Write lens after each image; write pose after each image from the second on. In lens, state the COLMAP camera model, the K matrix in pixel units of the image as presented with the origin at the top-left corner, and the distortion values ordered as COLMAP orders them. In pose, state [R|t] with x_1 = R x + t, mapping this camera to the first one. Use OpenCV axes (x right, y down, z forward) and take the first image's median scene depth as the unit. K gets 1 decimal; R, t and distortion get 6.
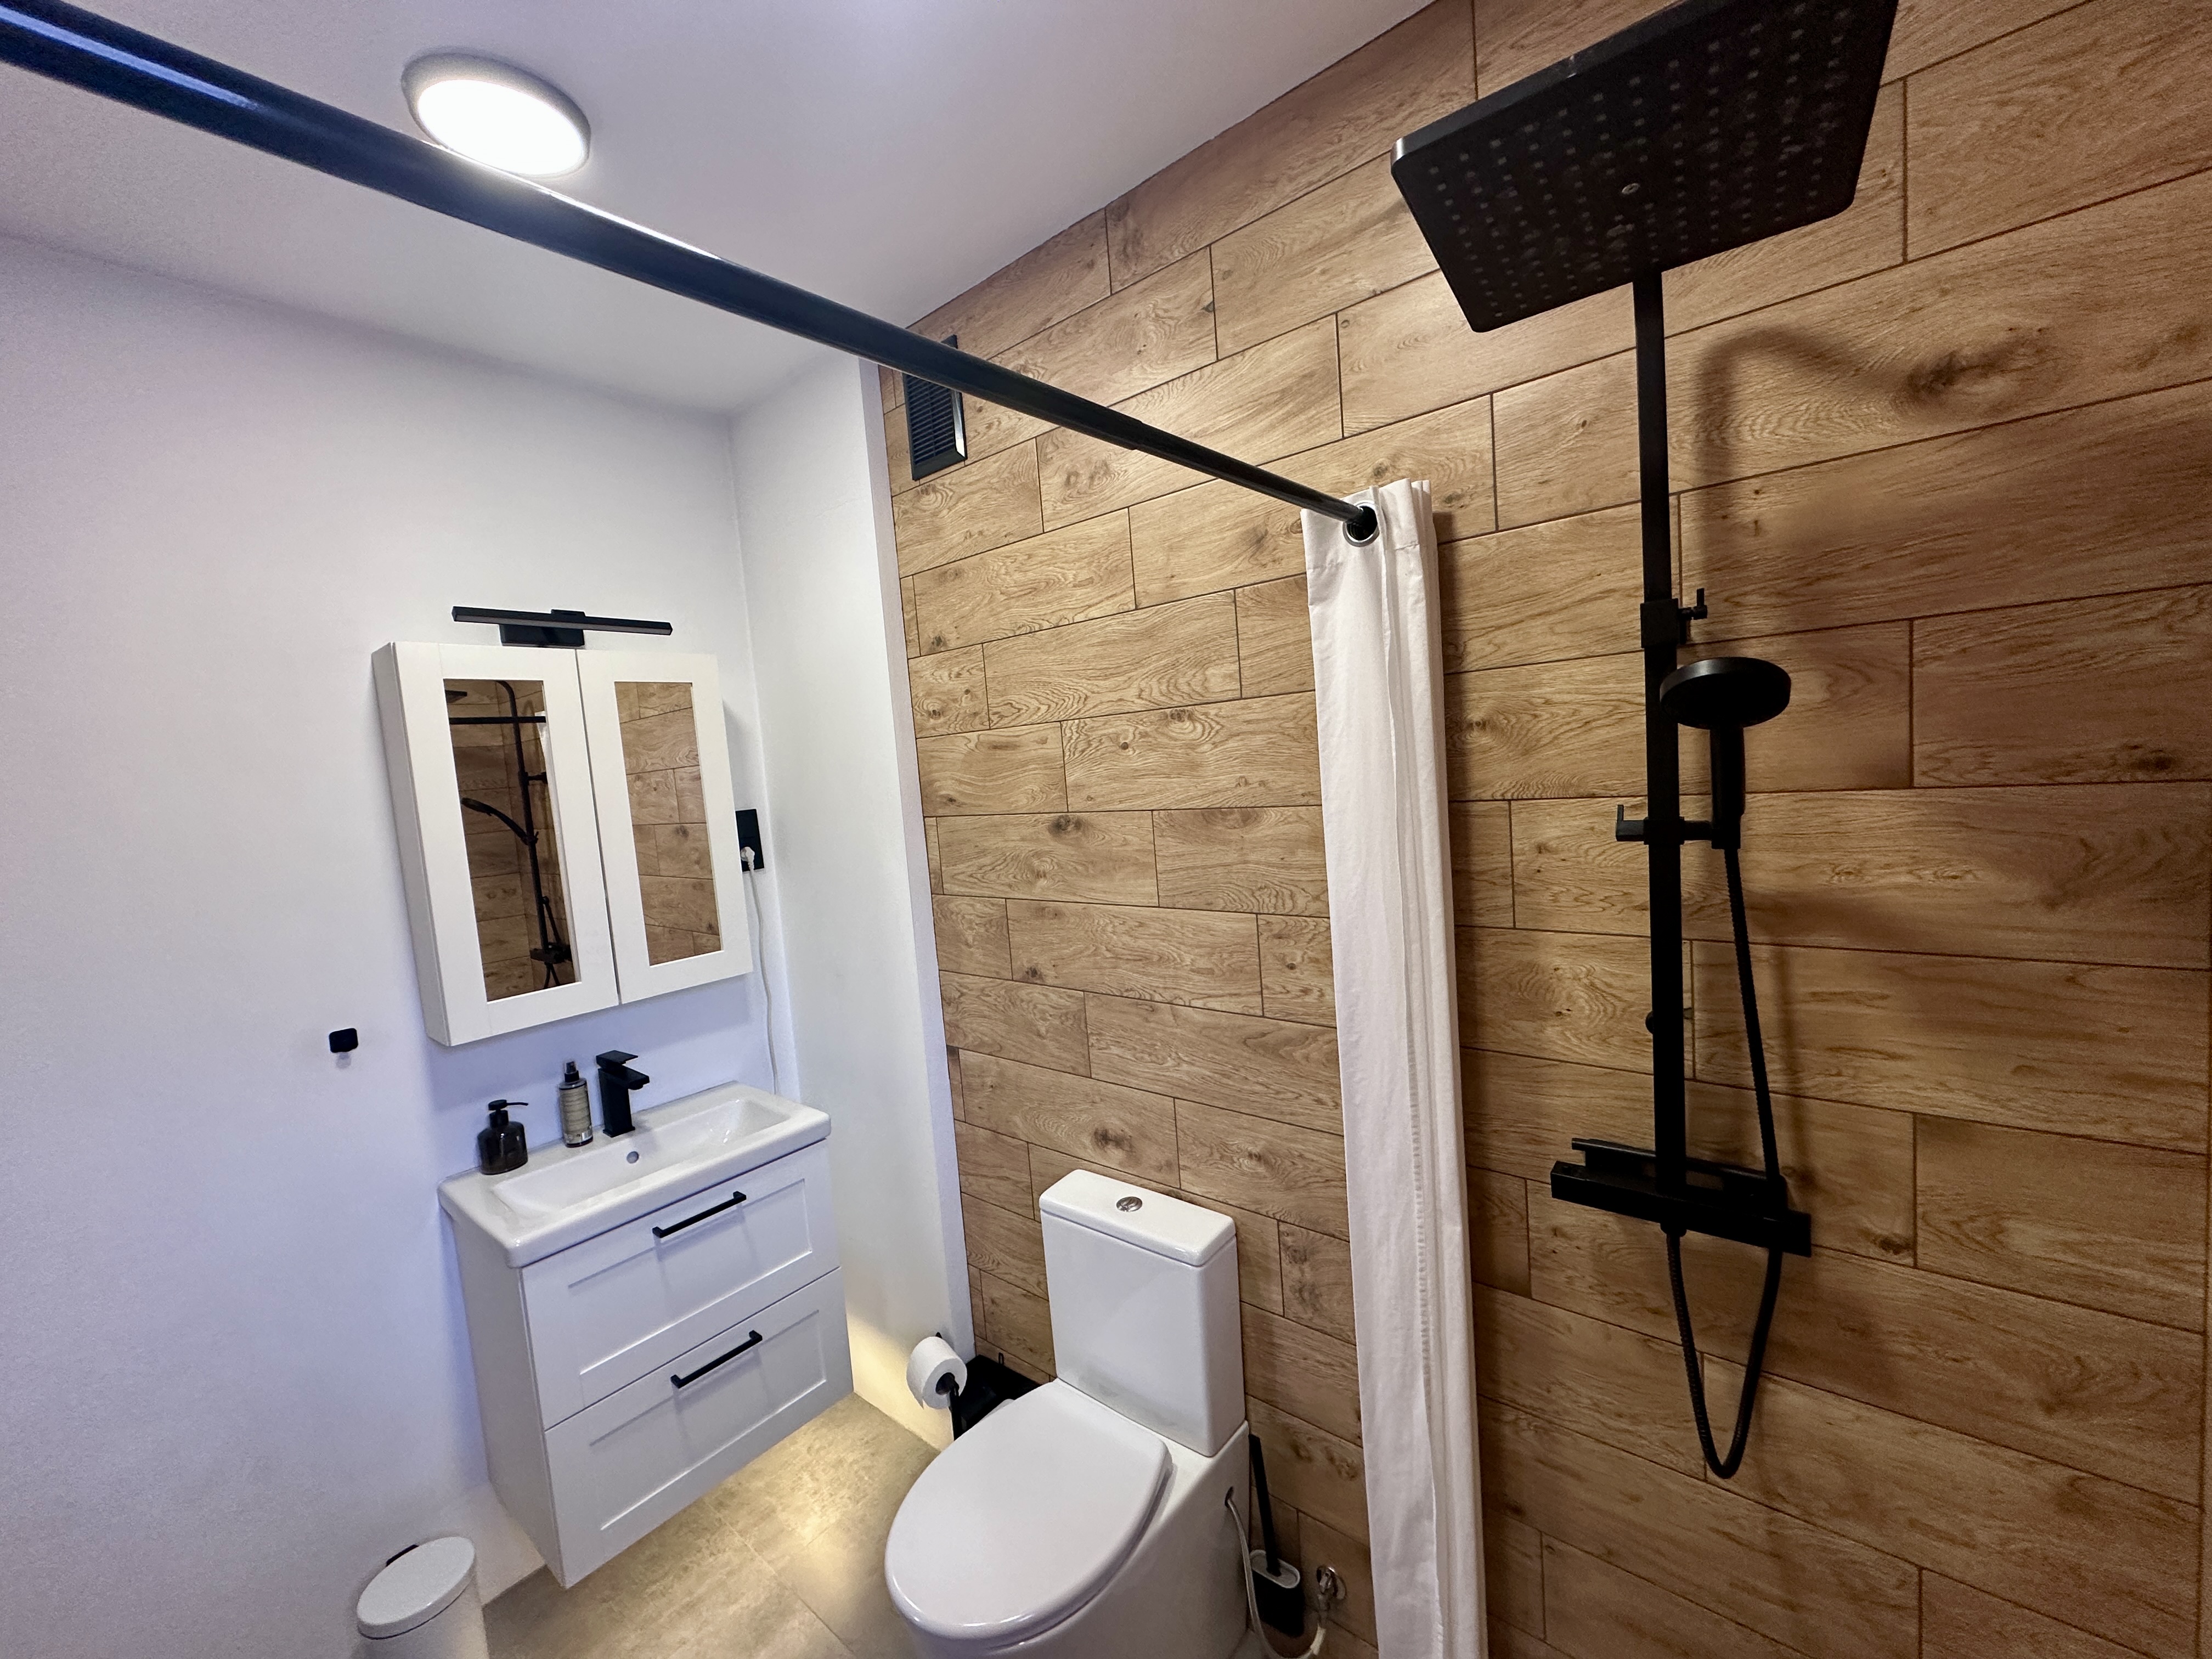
lens RADIAL K [[878.2, 0, 1108.5], [0, 878.2, 830.5], [0, 0, 1]] dist [-0.003040, 0.000872]
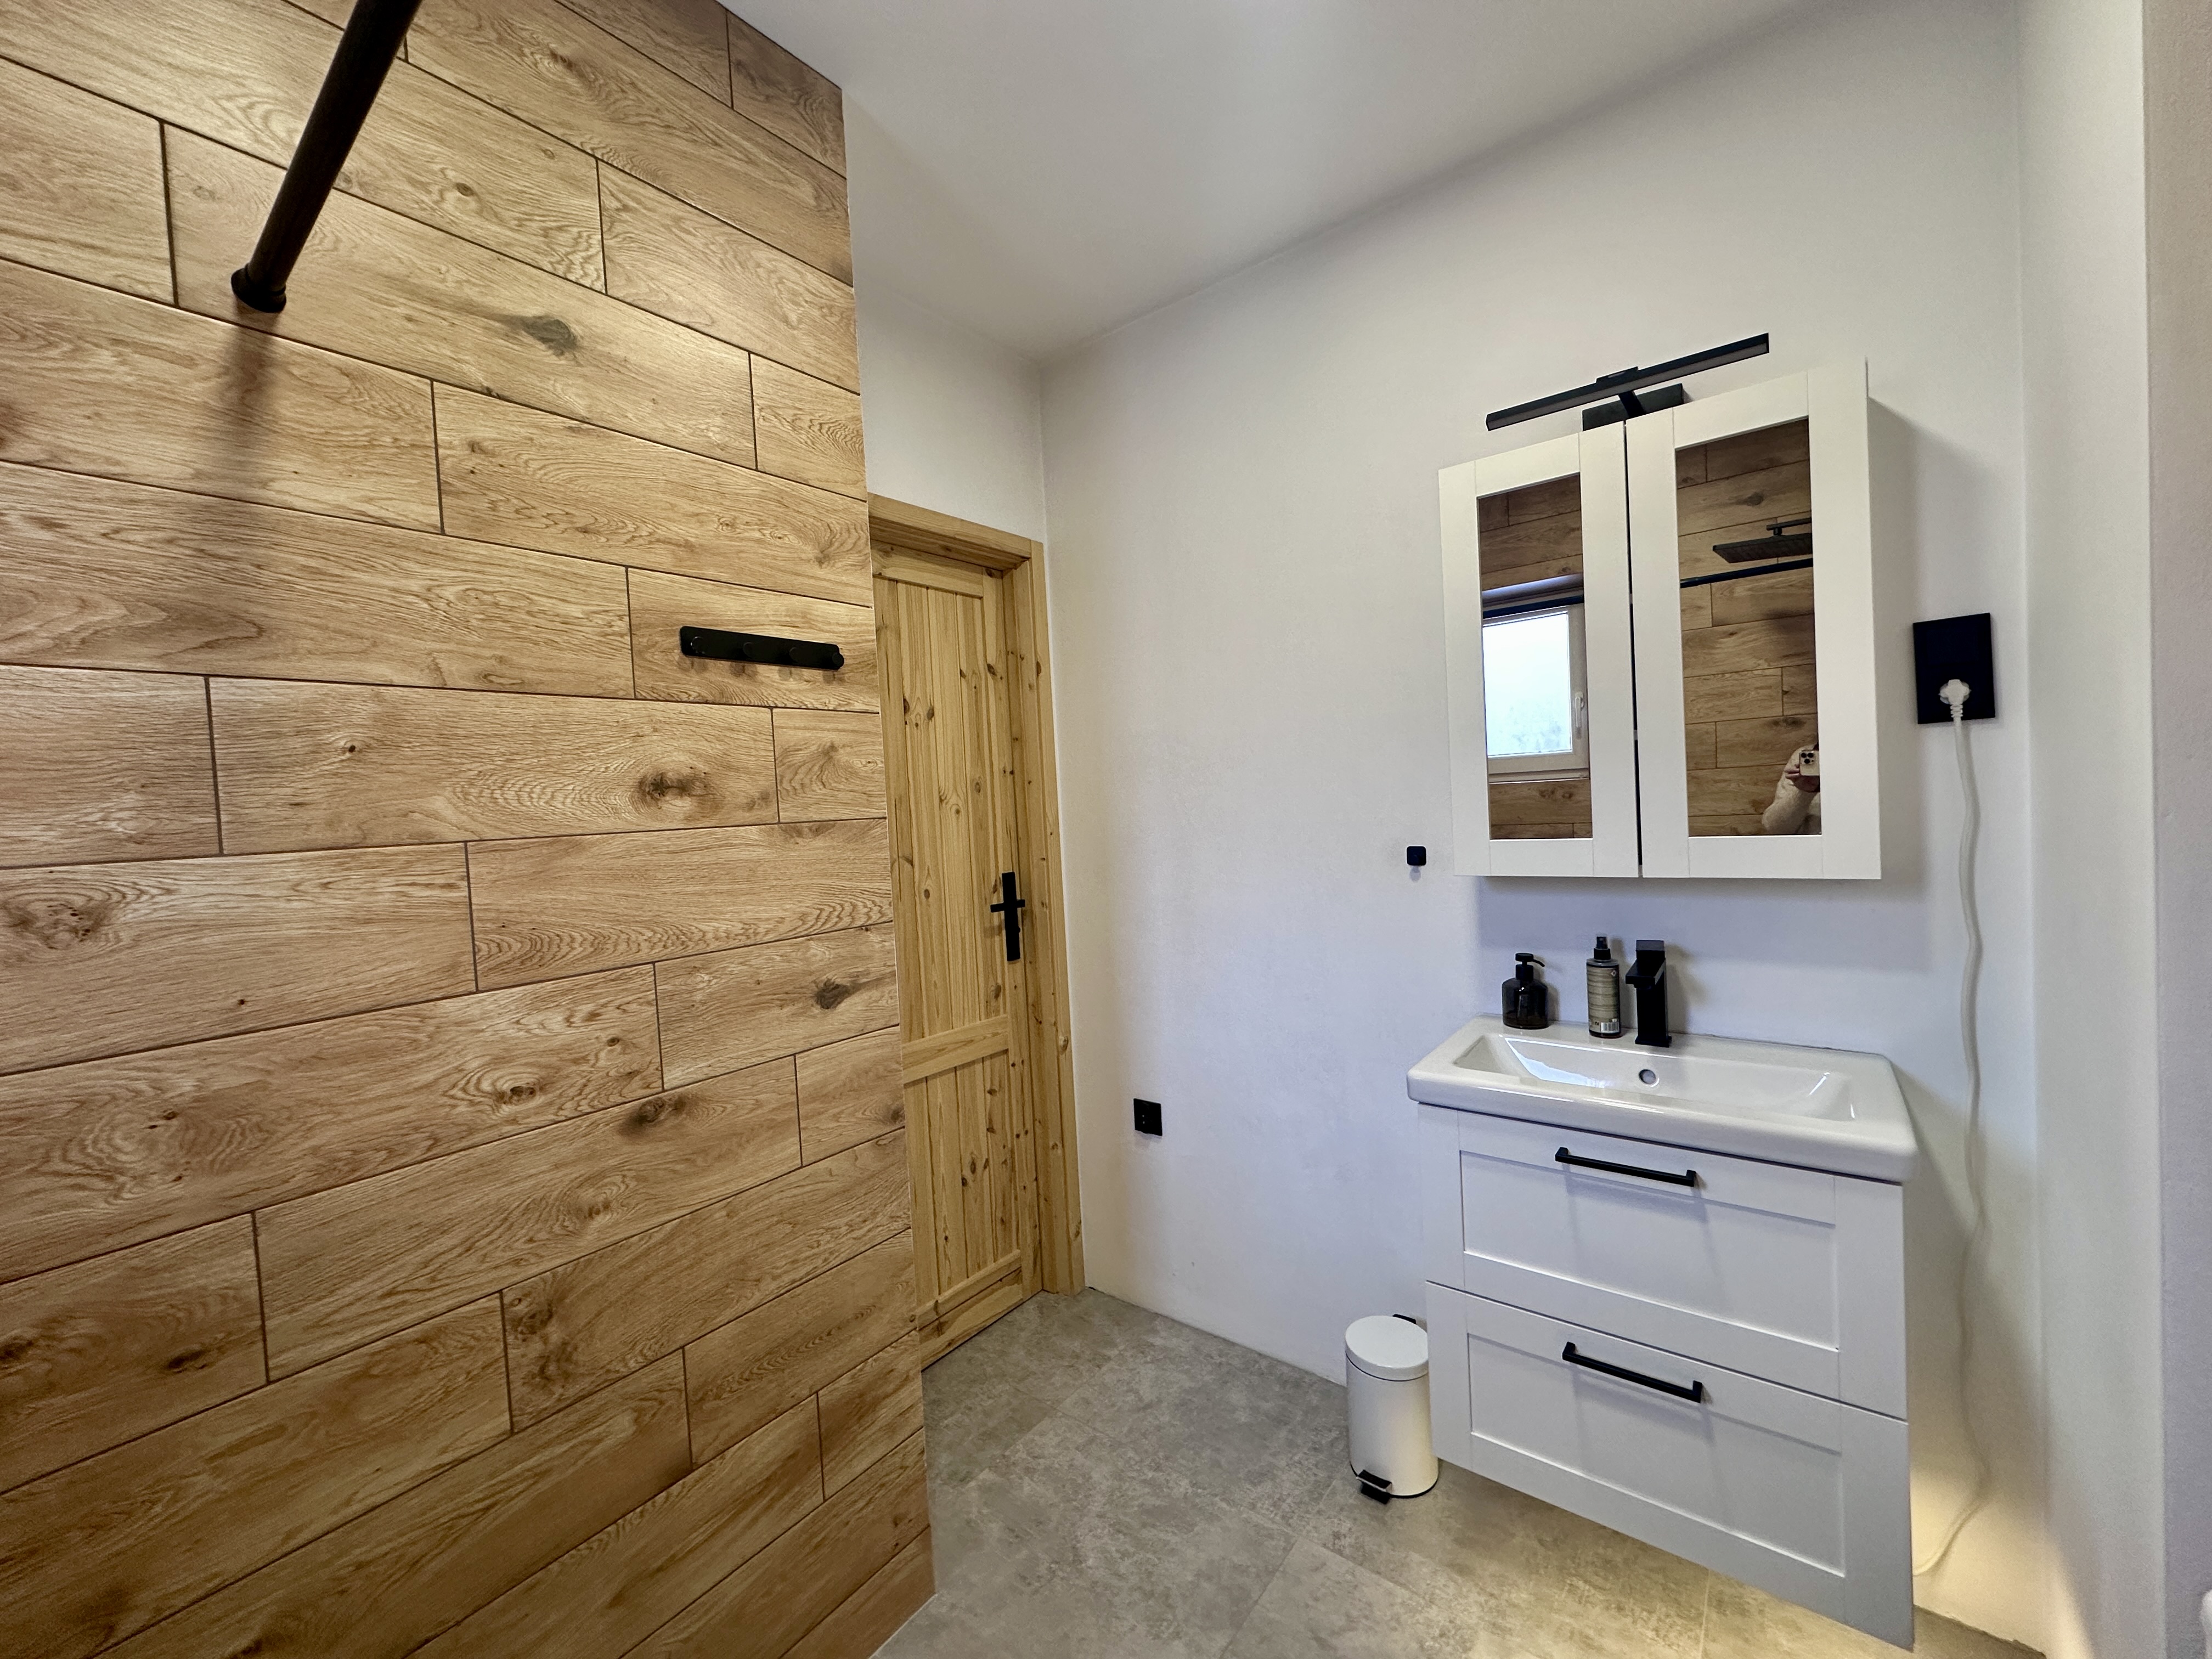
lens RADIAL K [[878.2, 0, 1108.6], [0, 878.2, 829.7], [0, 0, 1]] dist [-0.003040, 0.000872]
pose [[0.041599, 0.108225, -0.993256, 0.194204], [-0.029996, 0.993803, 0.107029, 0.087229], [0.998684, 0.025342, 0.044588, 0.493141]]
